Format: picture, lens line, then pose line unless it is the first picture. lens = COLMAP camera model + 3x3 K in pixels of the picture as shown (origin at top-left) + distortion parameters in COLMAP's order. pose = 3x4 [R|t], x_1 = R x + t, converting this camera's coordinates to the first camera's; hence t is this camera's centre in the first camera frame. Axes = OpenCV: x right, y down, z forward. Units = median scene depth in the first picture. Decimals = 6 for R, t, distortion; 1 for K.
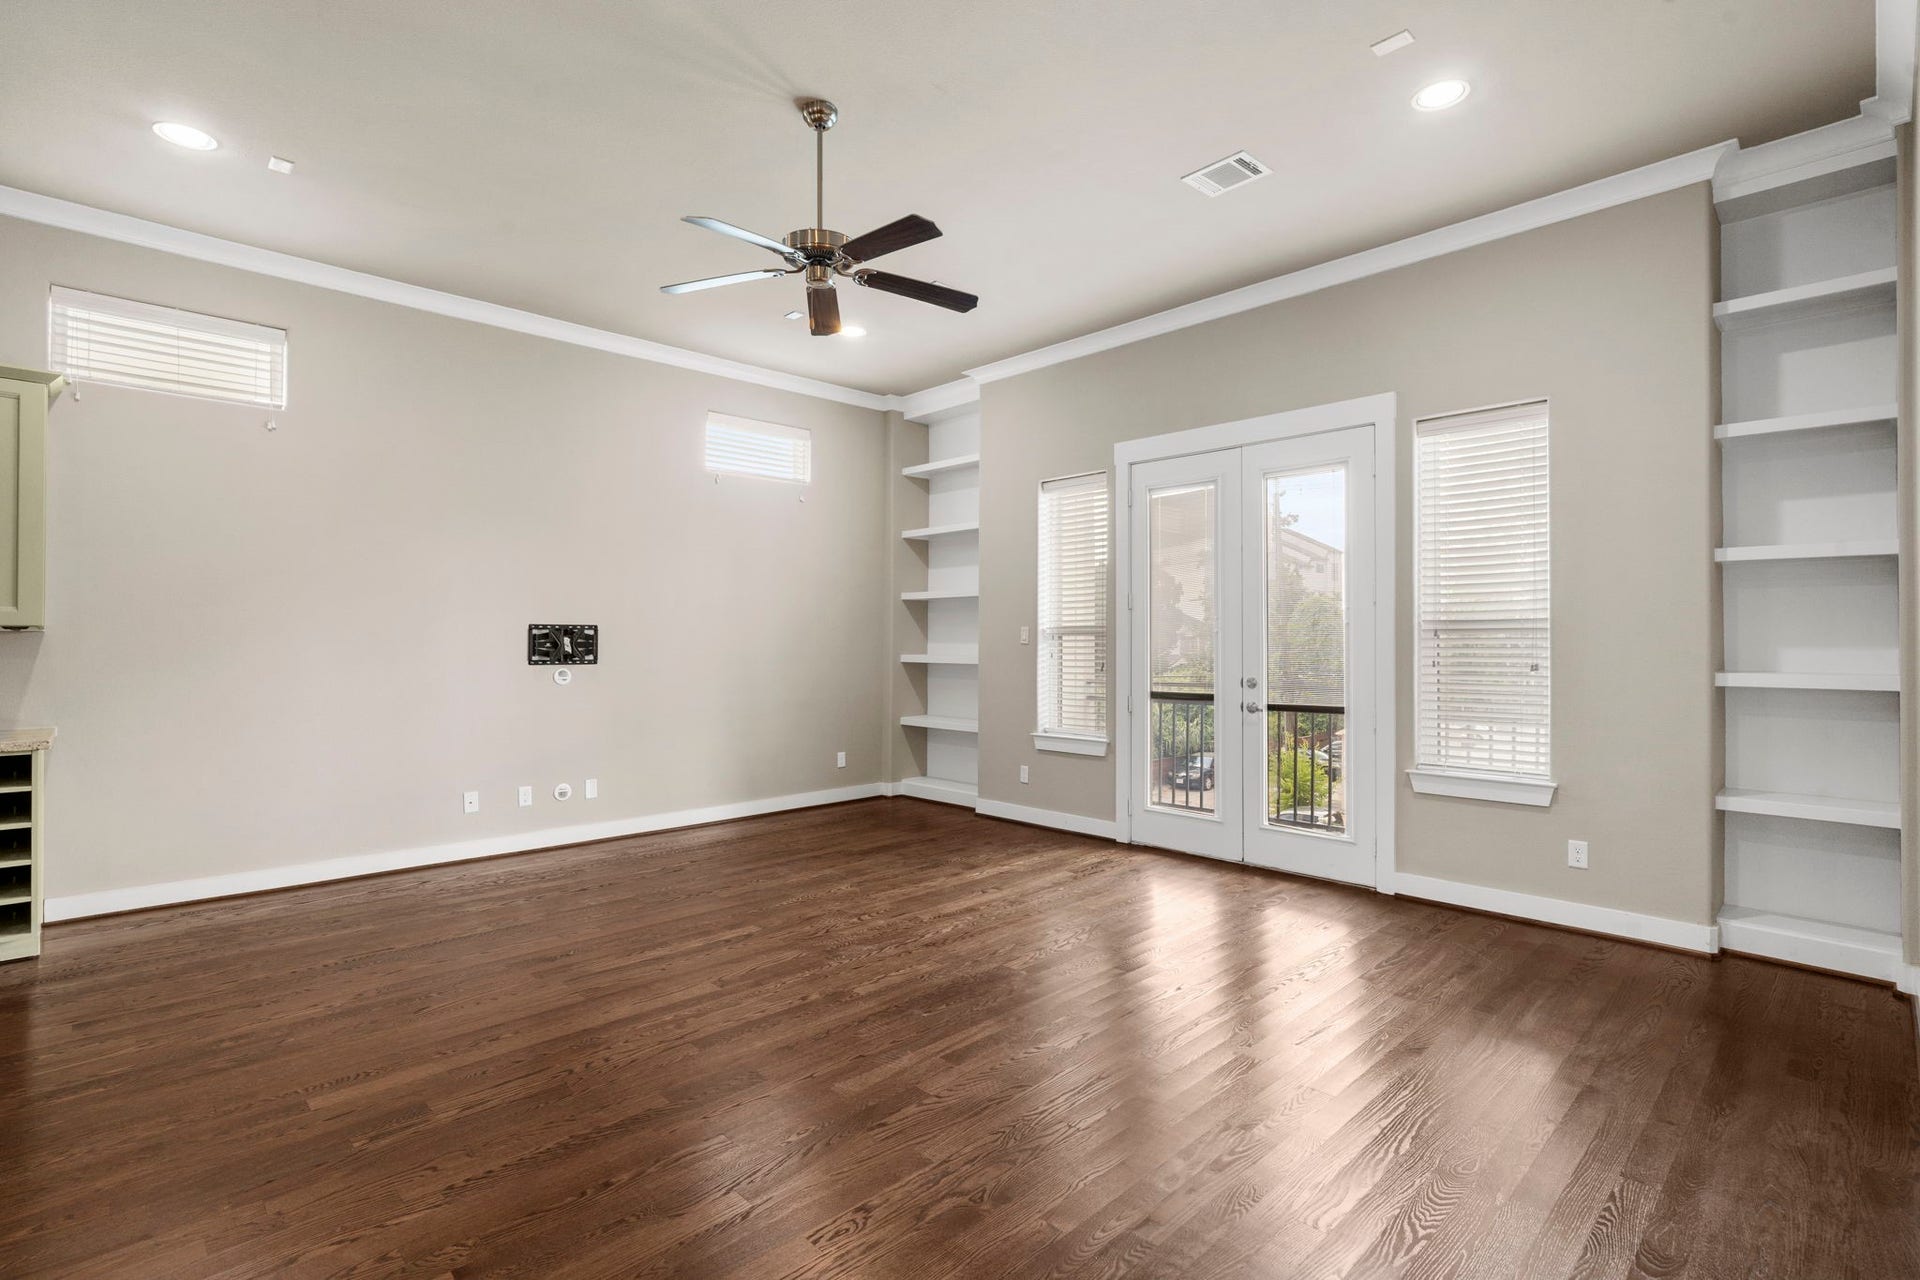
lens RADIAL K [[899.5, 0, 961.3], [0, 899.5, 641.3], [0, 0, 1]] dist [-0.003018, 0.000226]
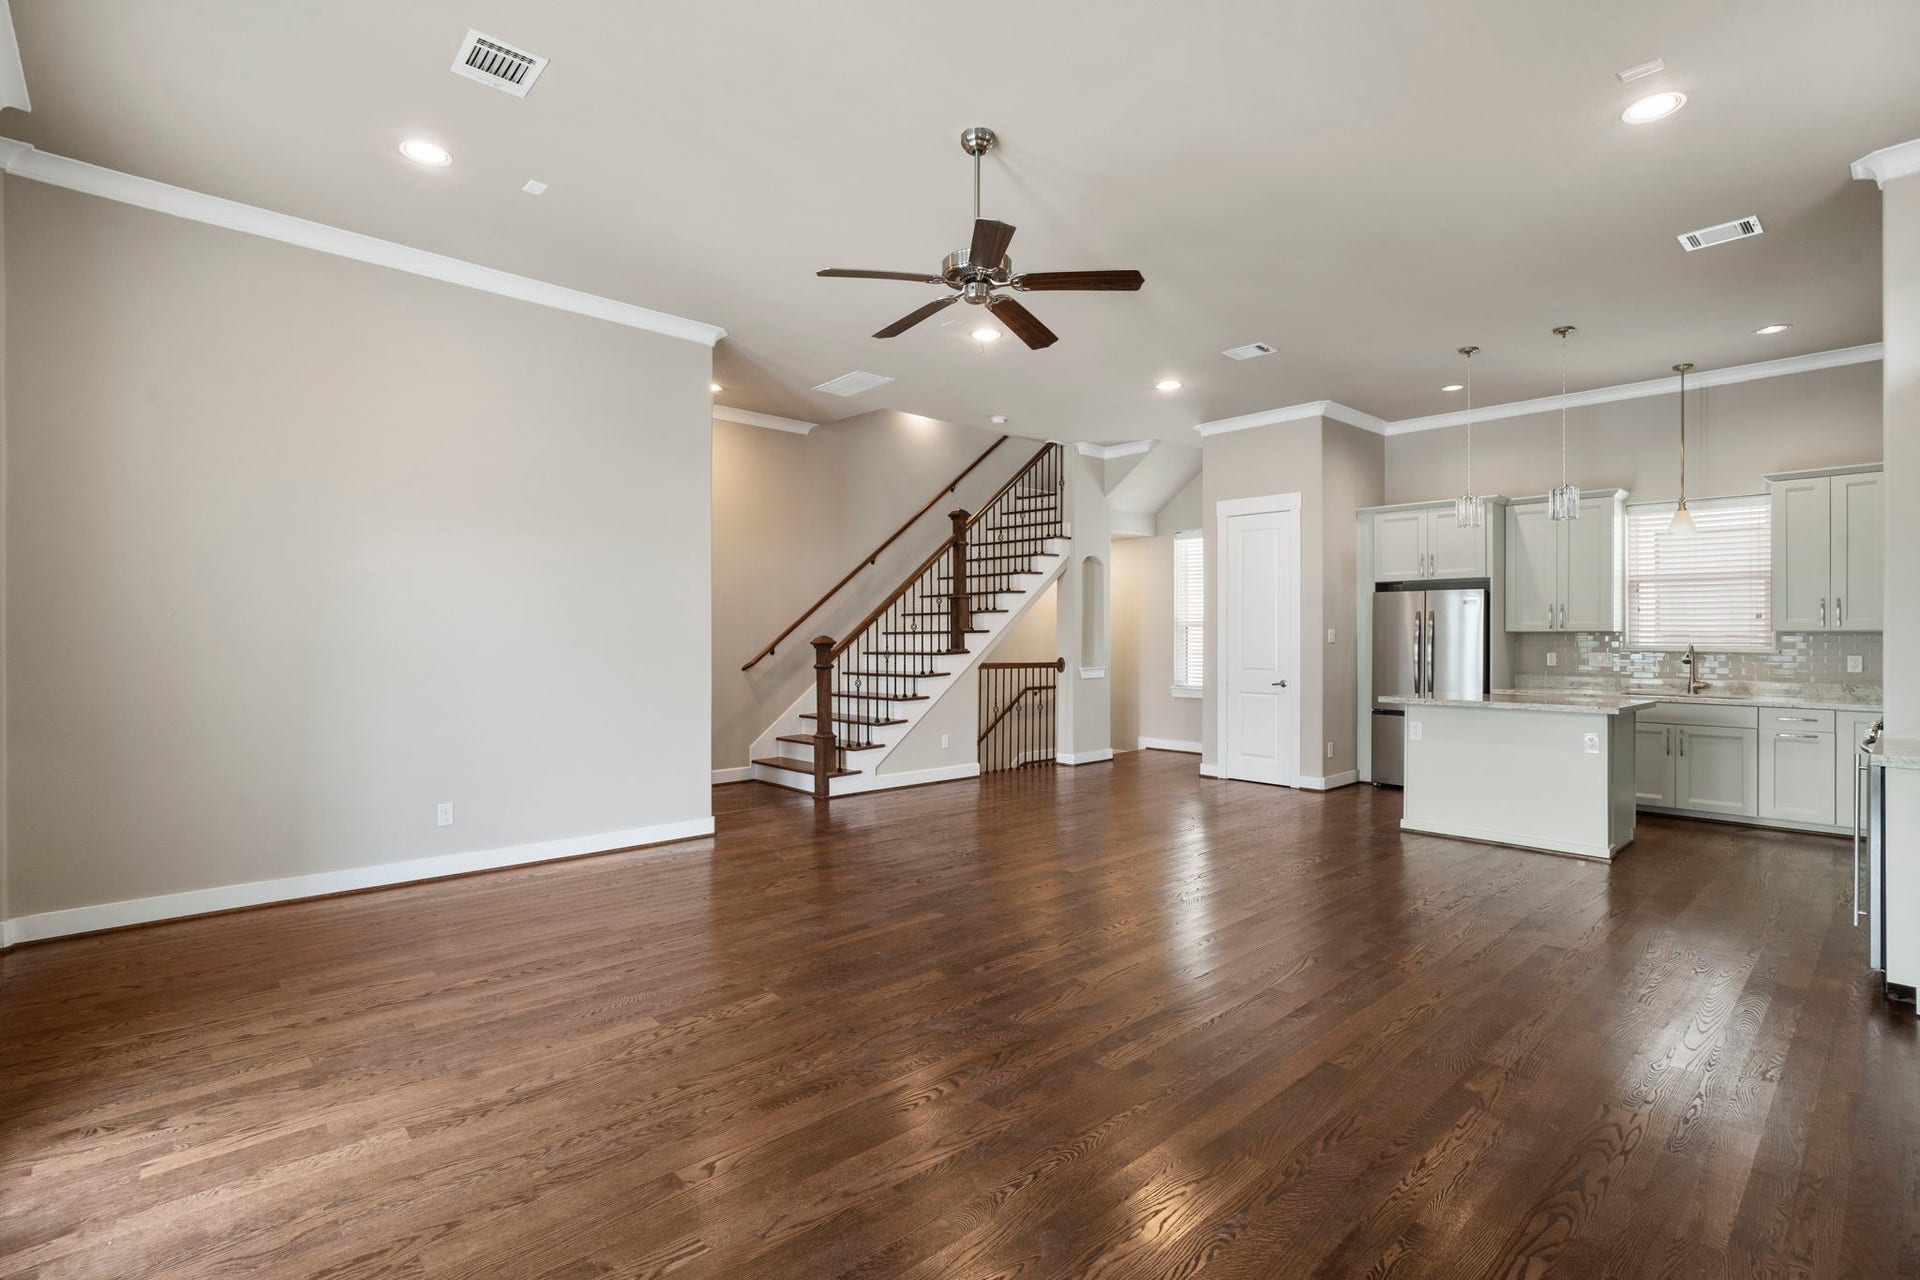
lens RADIAL K [[899.5, 0, 955.1], [0, 899.5, 637.0], [0, 0, 1]] dist [-0.003018, 0.000226]
pose [[-0.999564, -0.003810, 0.029296, -0.097865], [-0.003731, 0.999989, 0.002770, -0.002380], [-0.029306, 0.002660, -0.999567, 1.226252]]
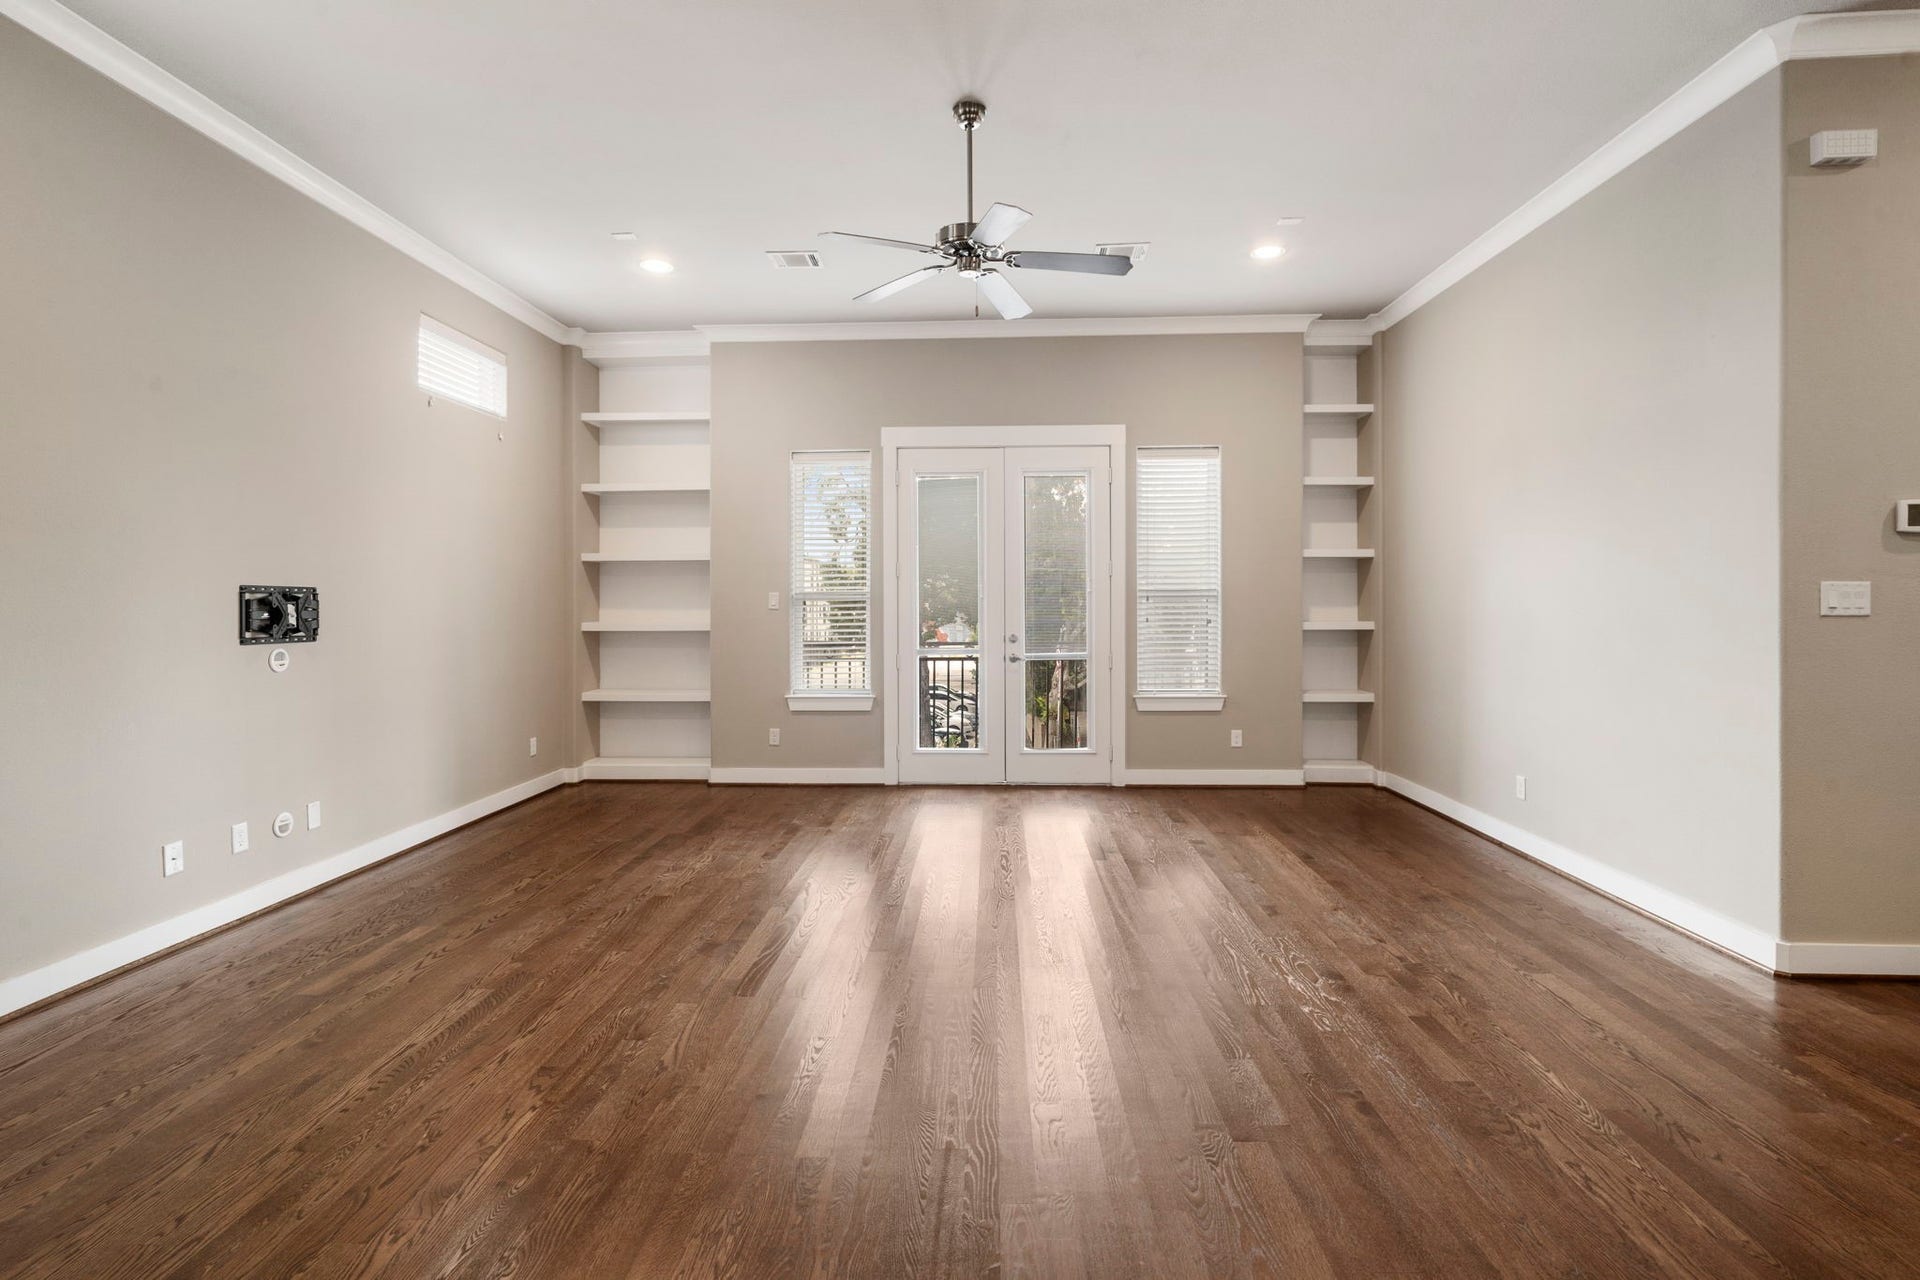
lens RADIAL K [[899.5, 0, 951.2], [0, 899.5, 622.3], [0, 0, 1]] dist [-0.003018, 0.000226]
pose [[0.730928, -0.017568, 0.682229, -0.541220], [0.006176, 0.999798, 0.019129, -0.000503], [-0.682427, -0.009769, 0.730888, 0.134418]]
